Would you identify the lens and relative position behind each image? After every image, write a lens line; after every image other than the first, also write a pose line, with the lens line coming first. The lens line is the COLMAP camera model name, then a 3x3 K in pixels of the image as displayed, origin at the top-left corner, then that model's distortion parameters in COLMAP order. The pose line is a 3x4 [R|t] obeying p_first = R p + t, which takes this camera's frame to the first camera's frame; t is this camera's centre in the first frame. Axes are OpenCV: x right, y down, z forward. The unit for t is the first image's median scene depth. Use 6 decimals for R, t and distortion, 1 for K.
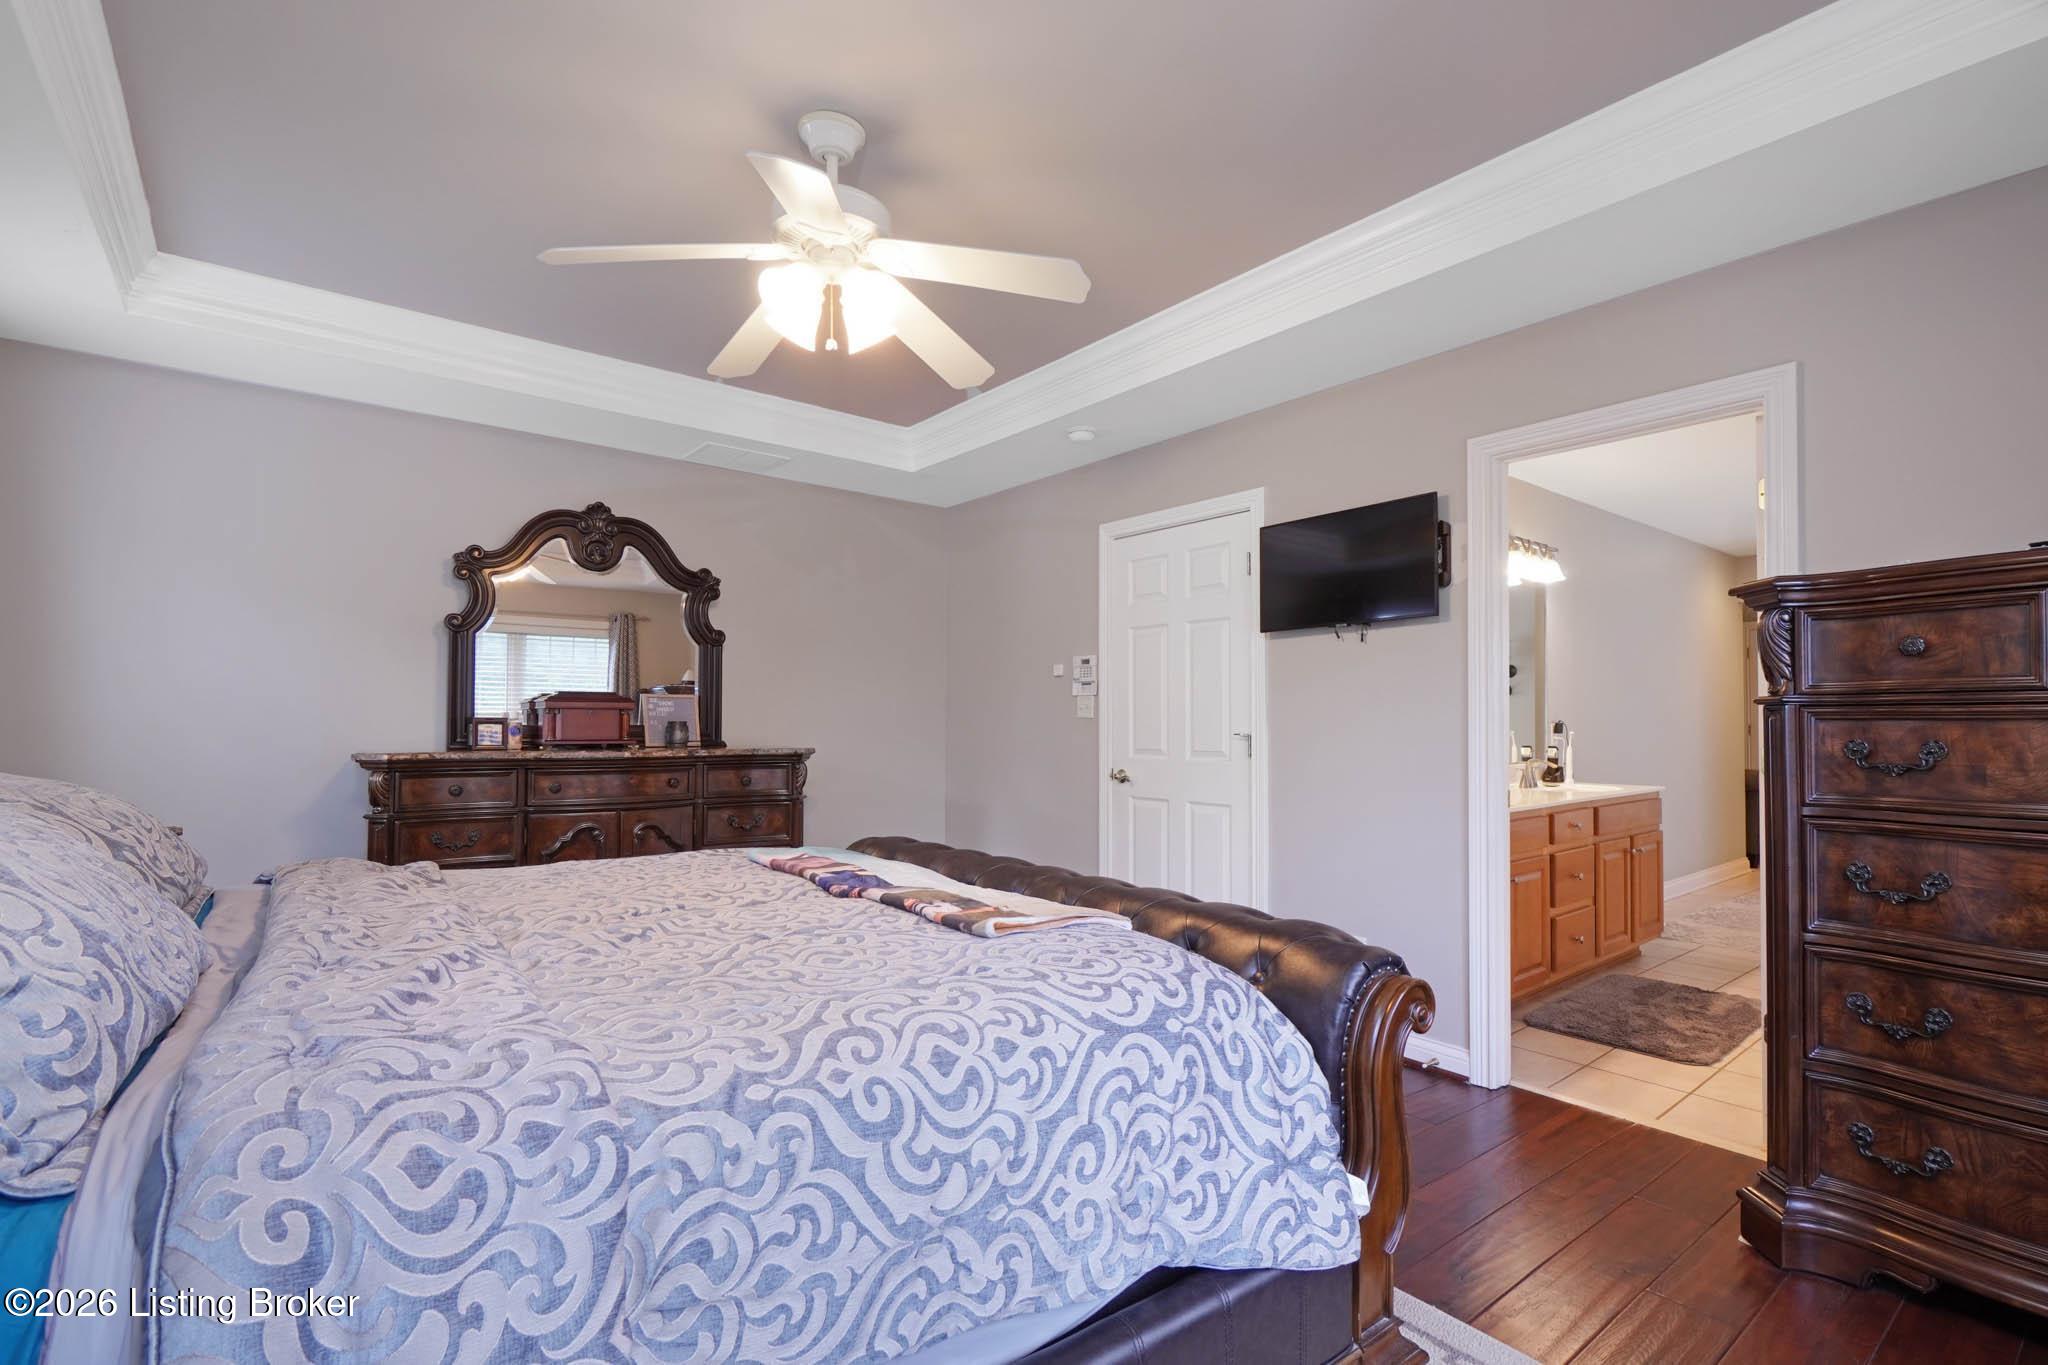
lens RADIAL K [[927.3, 0, 1026.4], [0, 927.3, 692.2], [0, 0, 1]] dist [-0.000245, 0.001067]
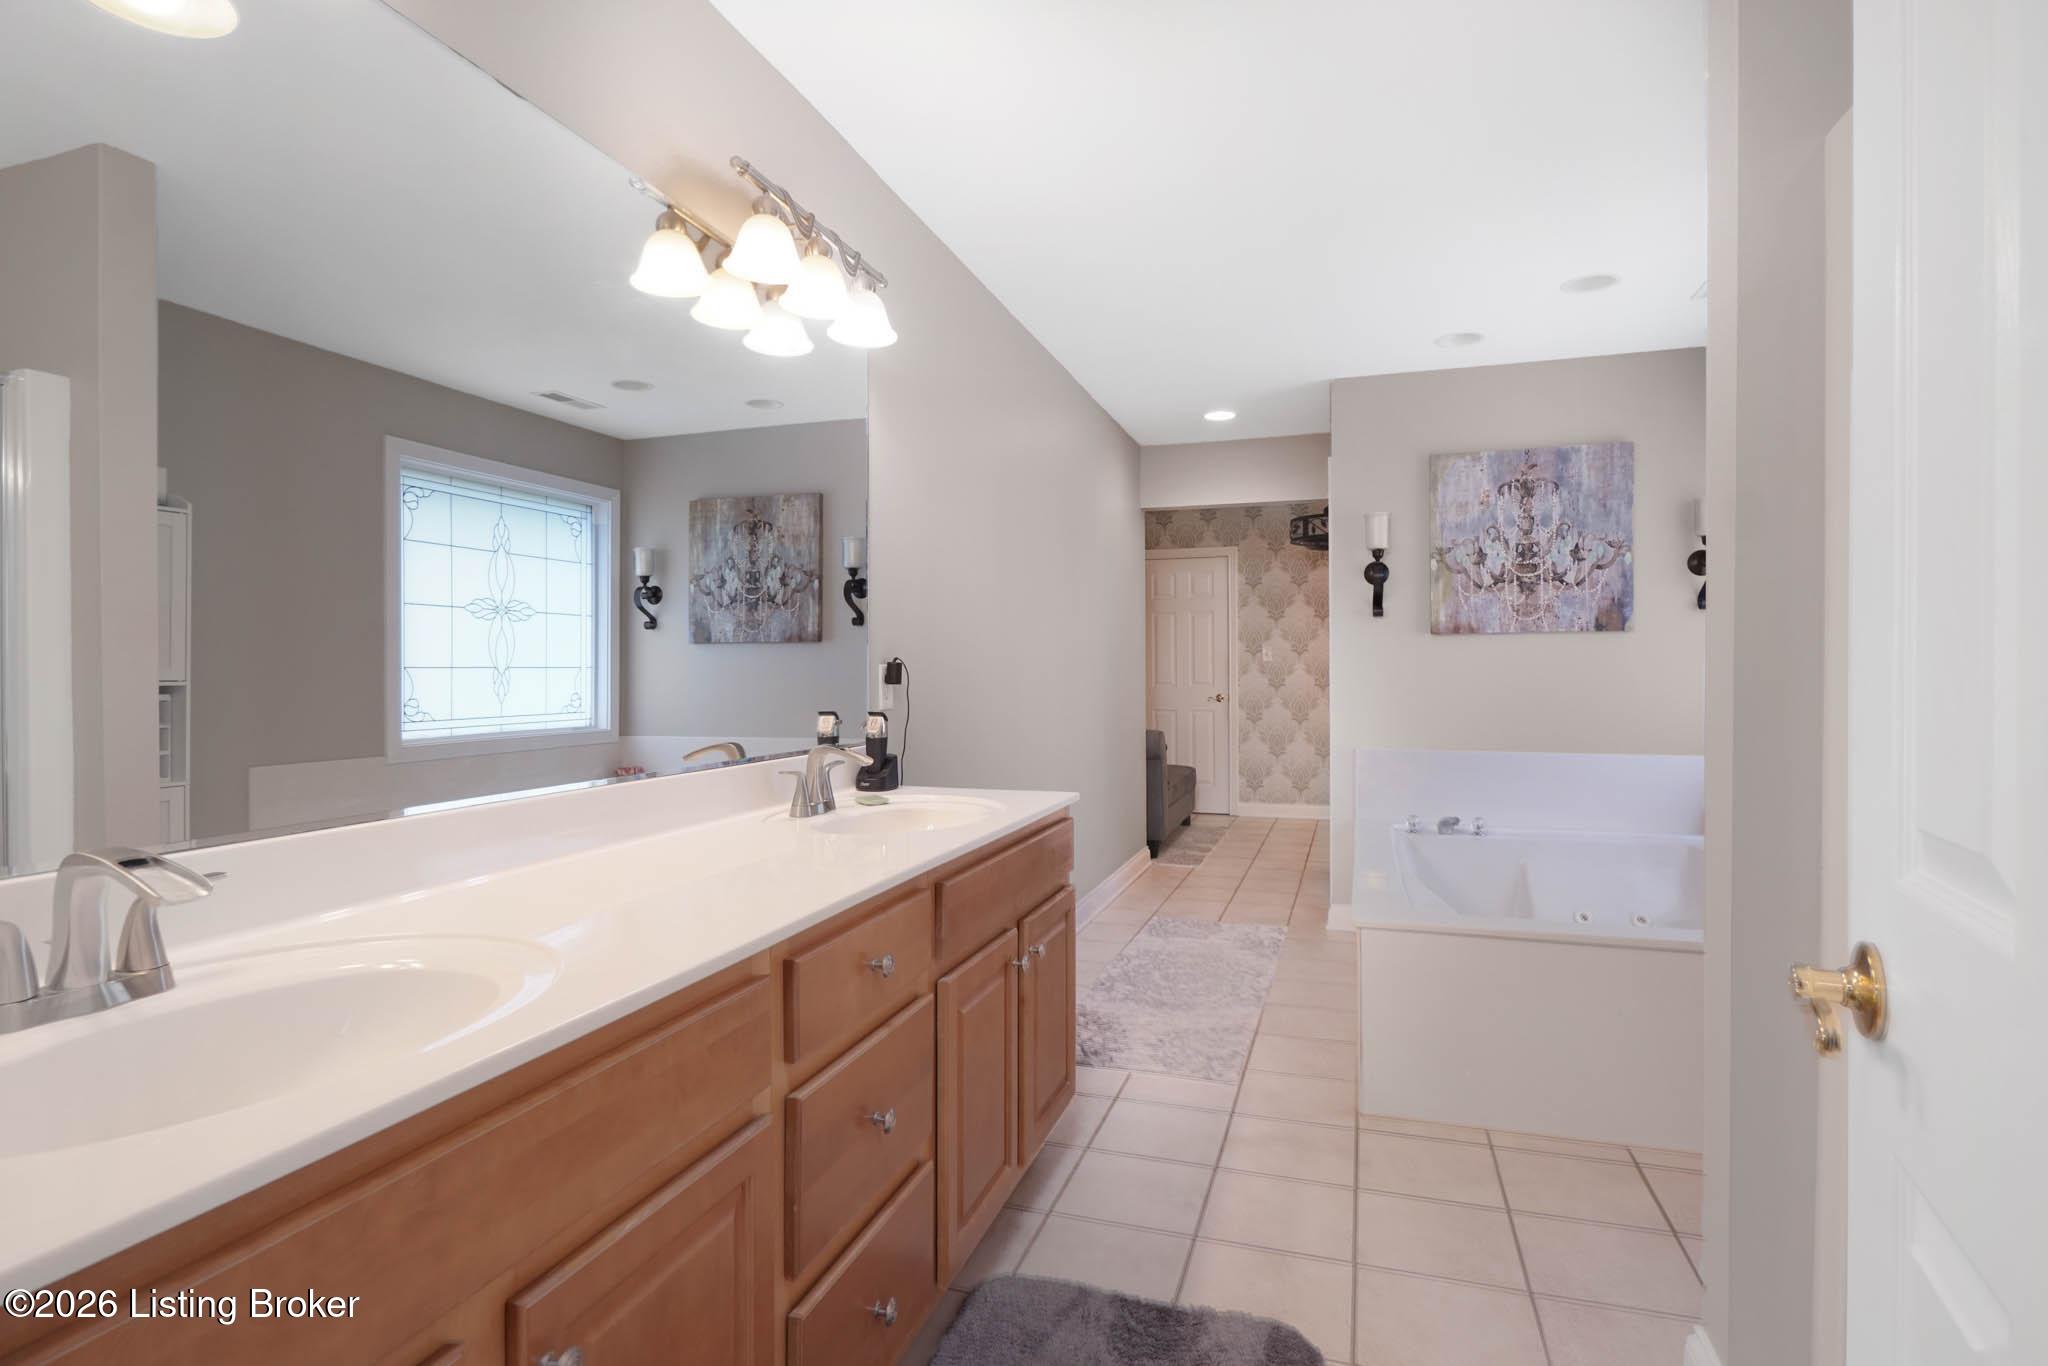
lens RADIAL K [[997.5, 0, 1024.0], [0, 997.5, 683.0], [0, 0, 1]] dist [-0.000640, 0.000011]
pose [[0.833932, -0.014925, 0.551665, 0.358683], [-0.001942, 0.999549, 0.029979, 0.029281], [-0.551863, -0.026072, 0.833527, 0.552309]]
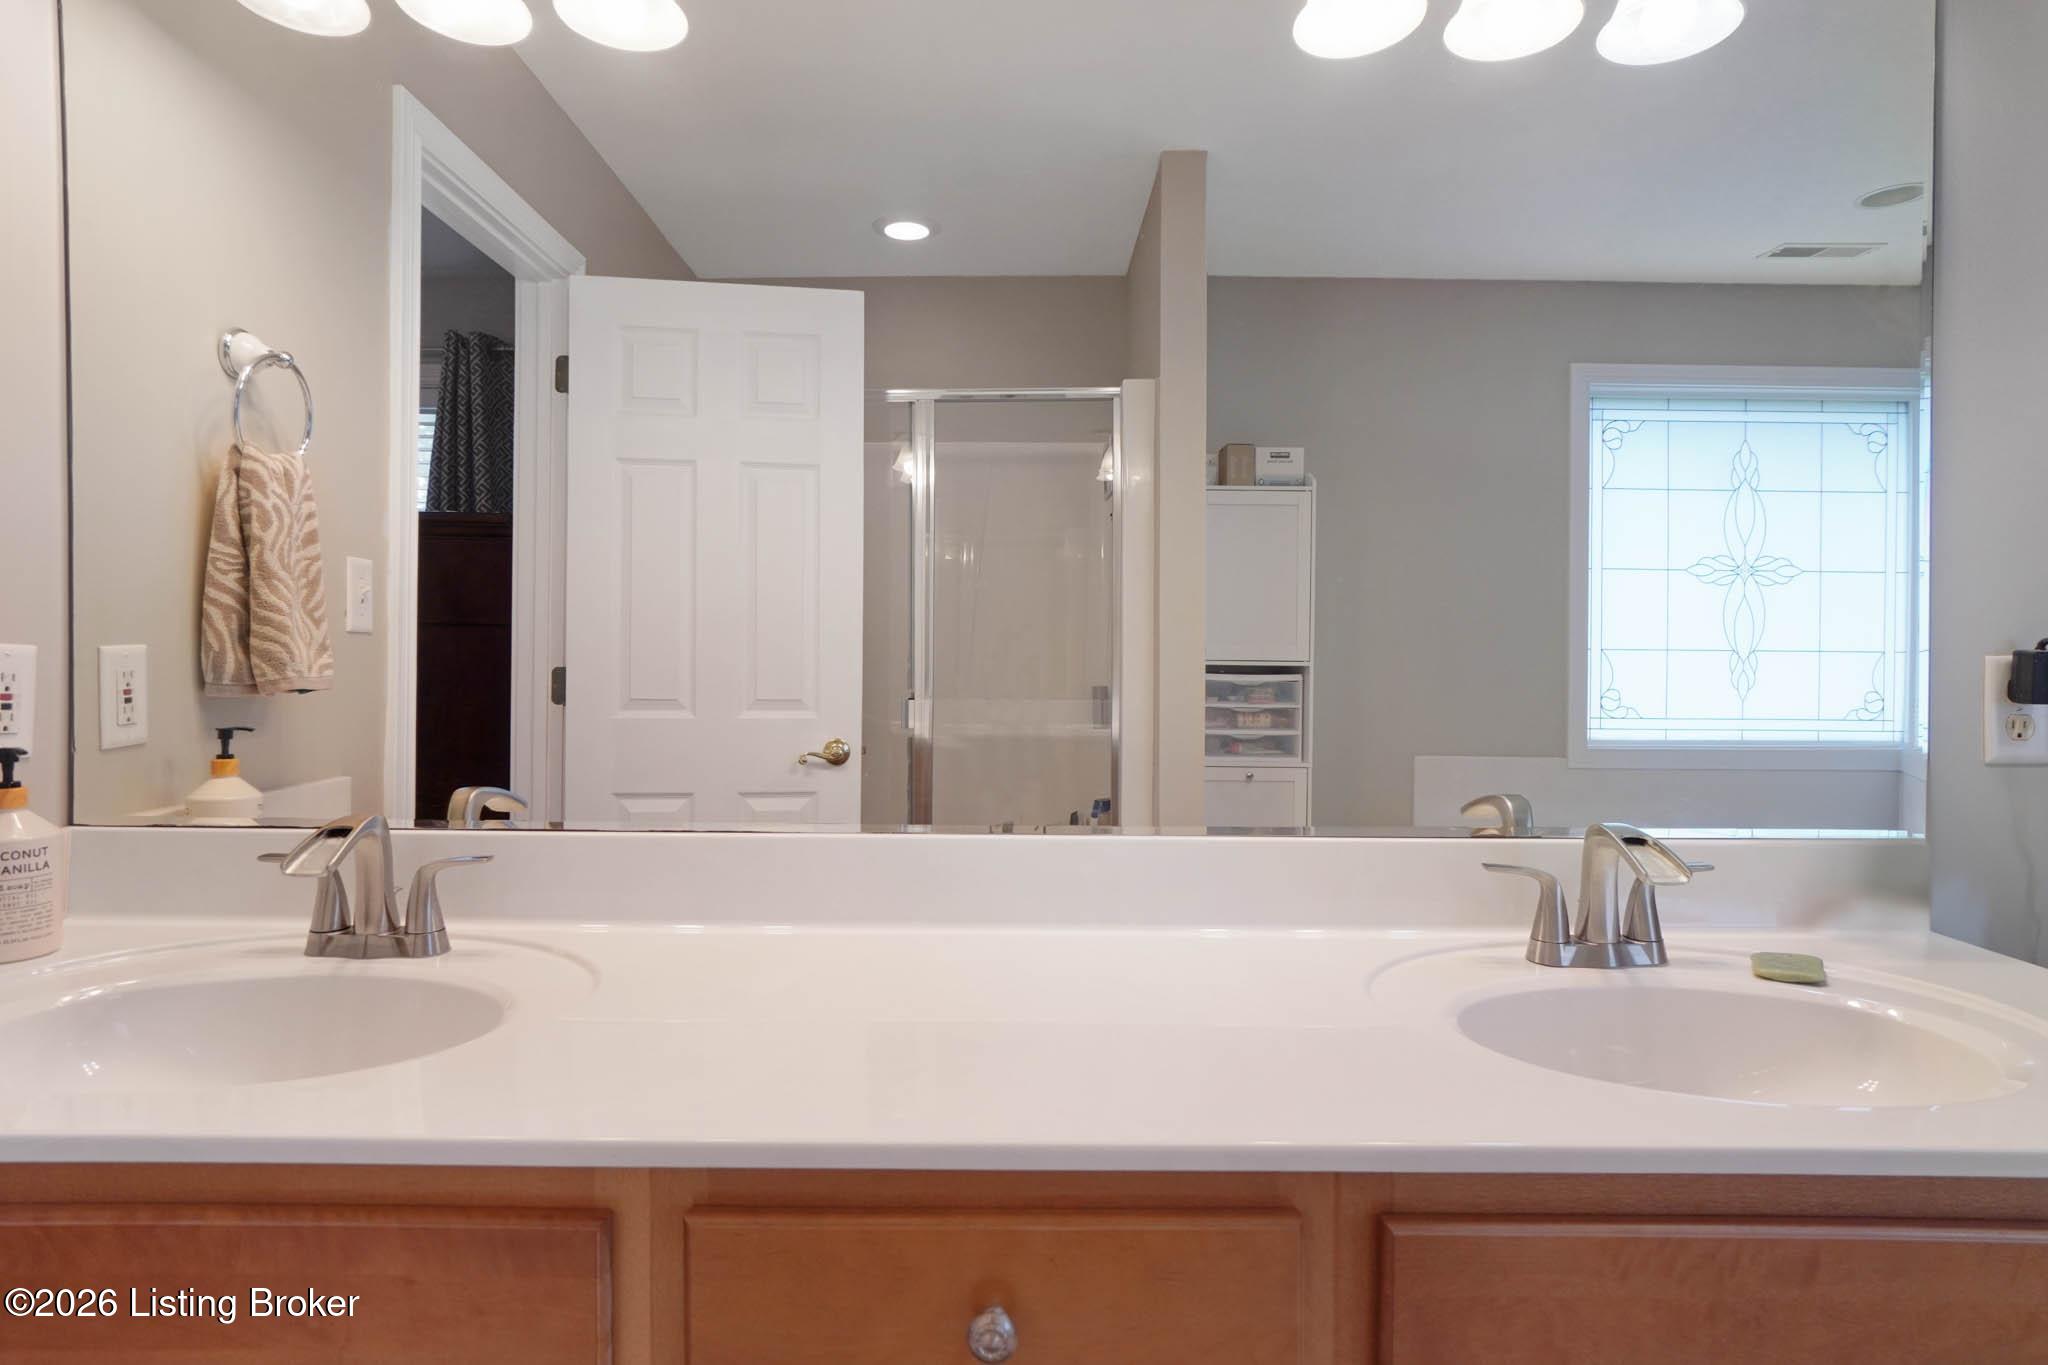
lens RADIAL K [[1167.6, 0, 1018.6], [0, 1167.6, 655.1], [0, 0, 1]] dist [-0.023328, -0.000294]
pose [[0.786284, 0.008461, -0.617807, 0.570506], [0.004884, 0.999790, 0.019908, 0.028775], [0.617846, -0.018670, 0.786078, 0.693628]]
